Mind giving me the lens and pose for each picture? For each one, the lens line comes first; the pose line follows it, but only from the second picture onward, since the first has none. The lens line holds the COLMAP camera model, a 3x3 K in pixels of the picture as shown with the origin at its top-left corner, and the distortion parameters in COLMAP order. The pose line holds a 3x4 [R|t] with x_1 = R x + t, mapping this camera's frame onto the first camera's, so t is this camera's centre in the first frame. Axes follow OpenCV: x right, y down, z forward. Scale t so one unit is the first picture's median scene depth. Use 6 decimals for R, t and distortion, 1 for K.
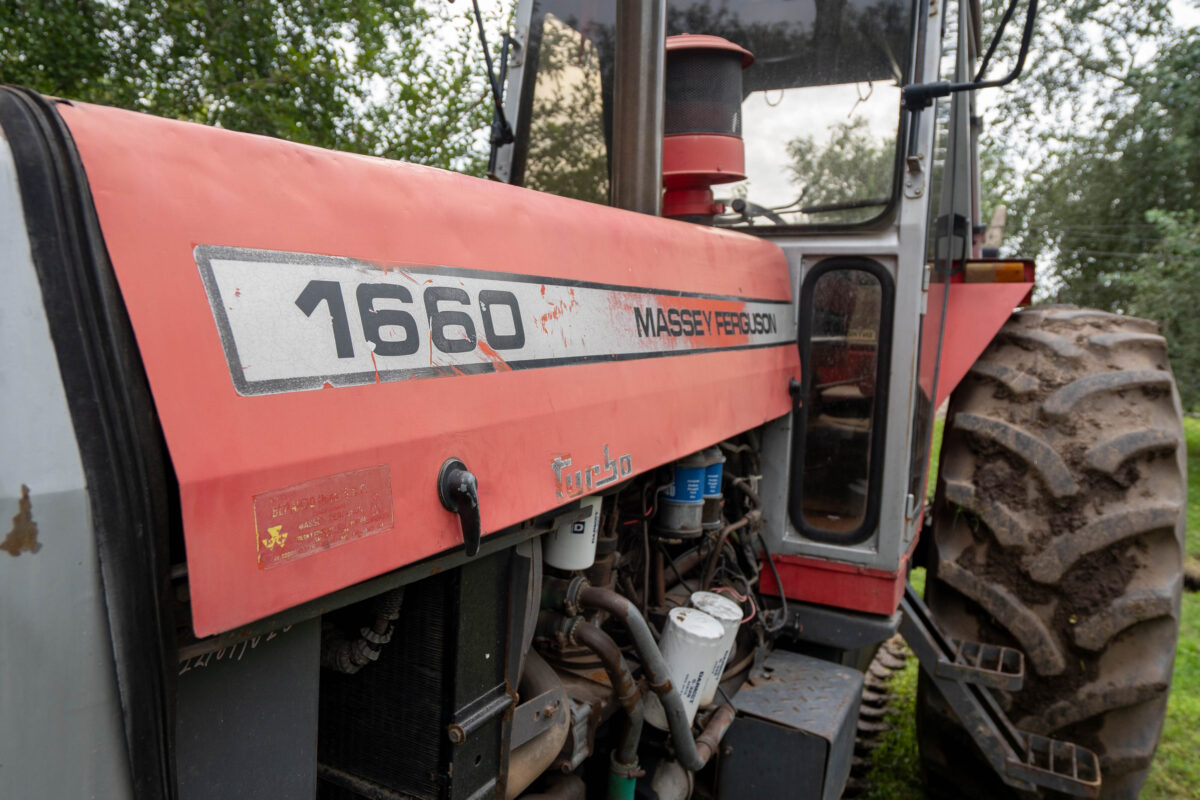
lens RADIAL K [[834.9, 0, 595.0], [0, 834.9, 405.1], [0, 0, 1]] dist [-0.047083, 0.014271]
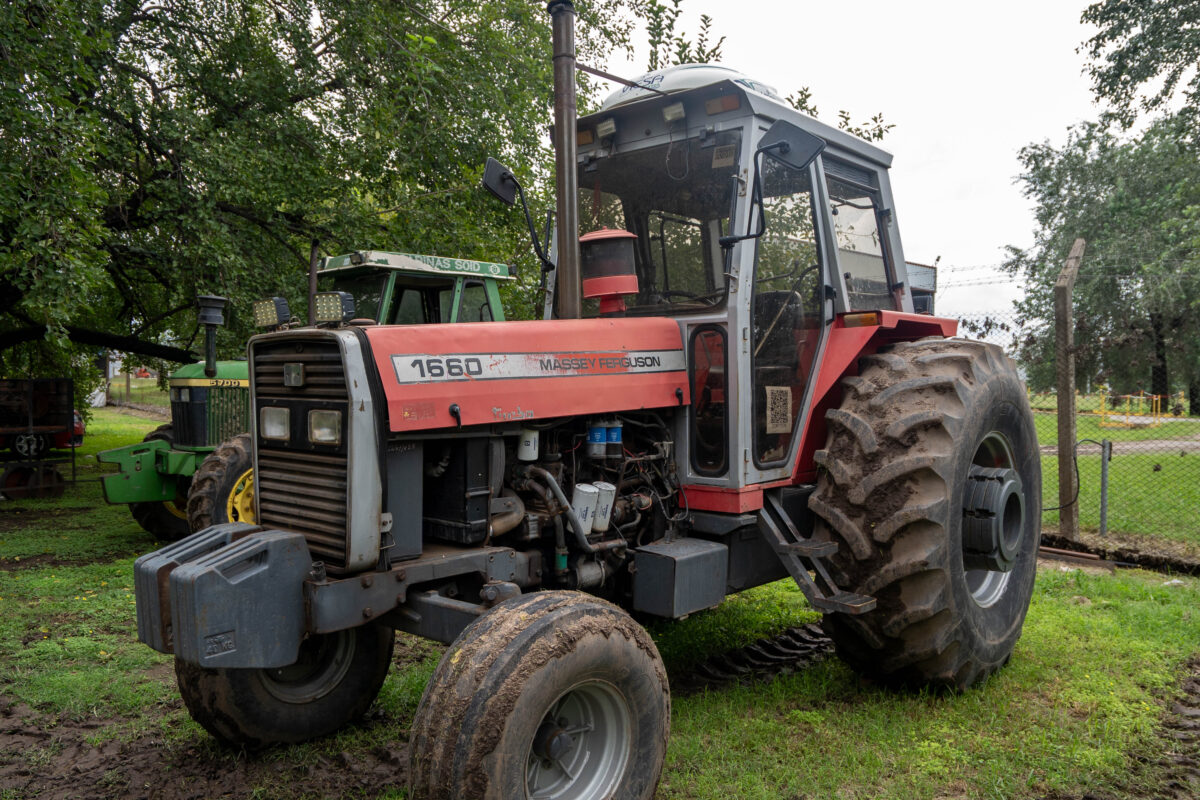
lens RADIAL K [[932.3, 0, 591.3], [0, 932.3, 403.7], [0, 0, 1]] dist [-0.035406, 0.013759]
pose [[0.968601, -0.045338, -0.244451, 0.673920], [0.029266, 0.997188, -0.068986, 0.172118], [0.246891, 0.059665, 0.967205, -1.351344]]
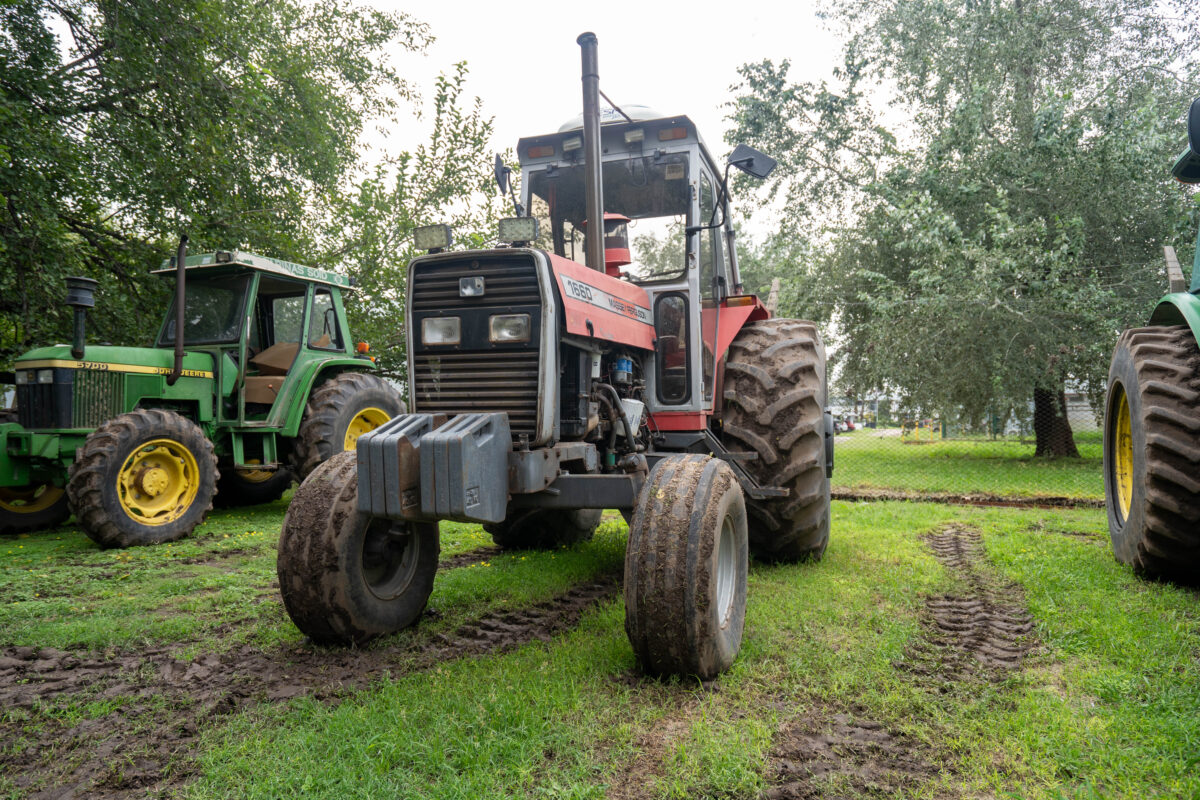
lens RADIAL K [[776.0, 0, 597.2], [0, 776.0, 390.3], [0, 0, 1]] dist [-0.004170, 0.011223]
pose [[0.984769, -0.057192, 0.164194, -0.400889], [0.075867, 0.991053, -0.109814, 0.446387], [-0.156445, 0.120598, 0.980296, -1.547317]]
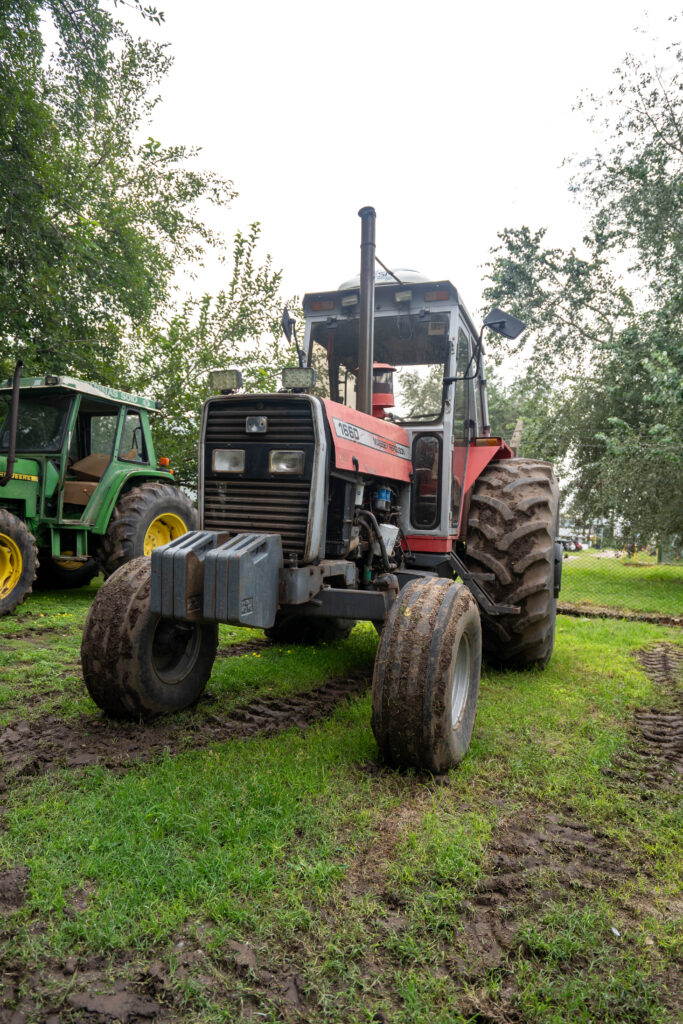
lens RADIAL K [[662.2, 0, 336.2], [0, 662.2, 510.1], [0, 0, 1]] dist [-0.004170, 0.011223]
pose [[0.991913, -0.004462, 0.126839, -0.391190], [0.017273, 0.994829, -0.100083, 0.400887], [-0.125737, 0.101465, 0.986861, -1.542368]]
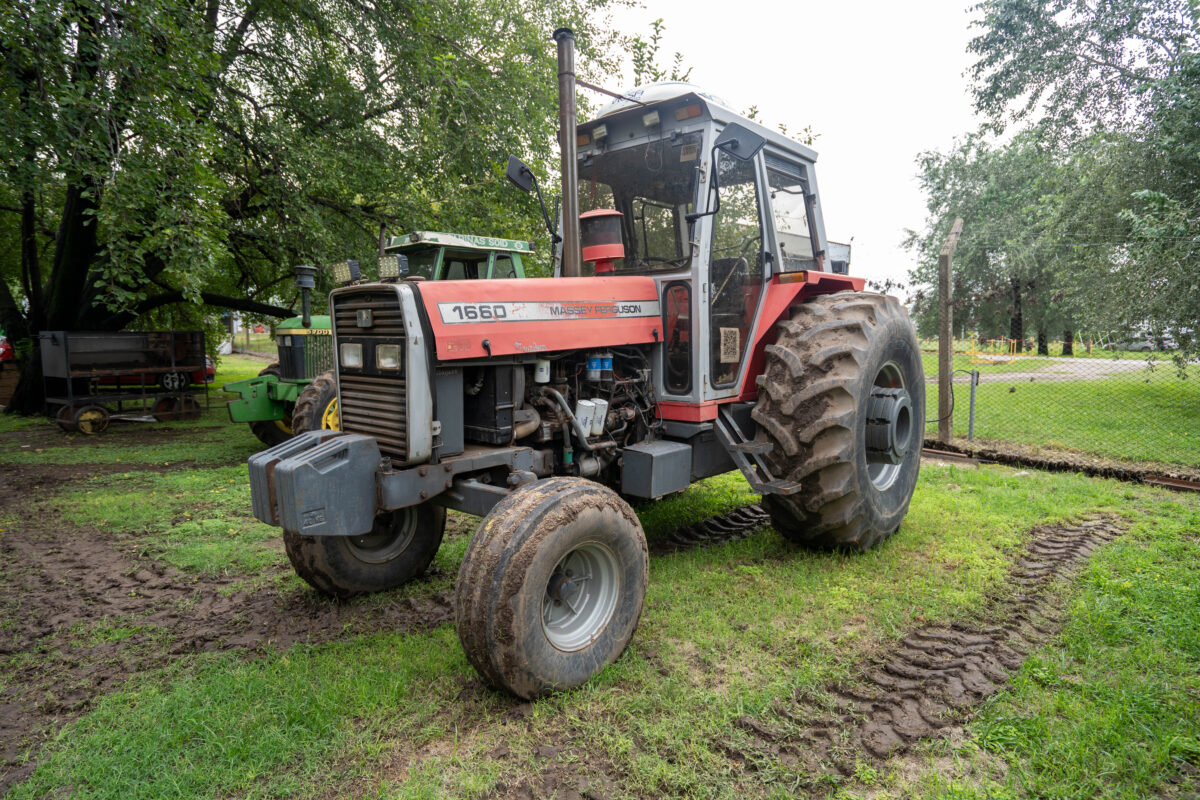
lens RADIAL K [[688.4, 0, 596.7], [0, 688.4, 395.0], [0, 0, 1]] dist [-0.021936, 0.018270]
pose [[0.969266, -0.036735, -0.243255, 0.681713], [0.037050, 0.999308, -0.003283, 0.202098], [0.243208, -0.005830, 0.969957, -1.325587]]
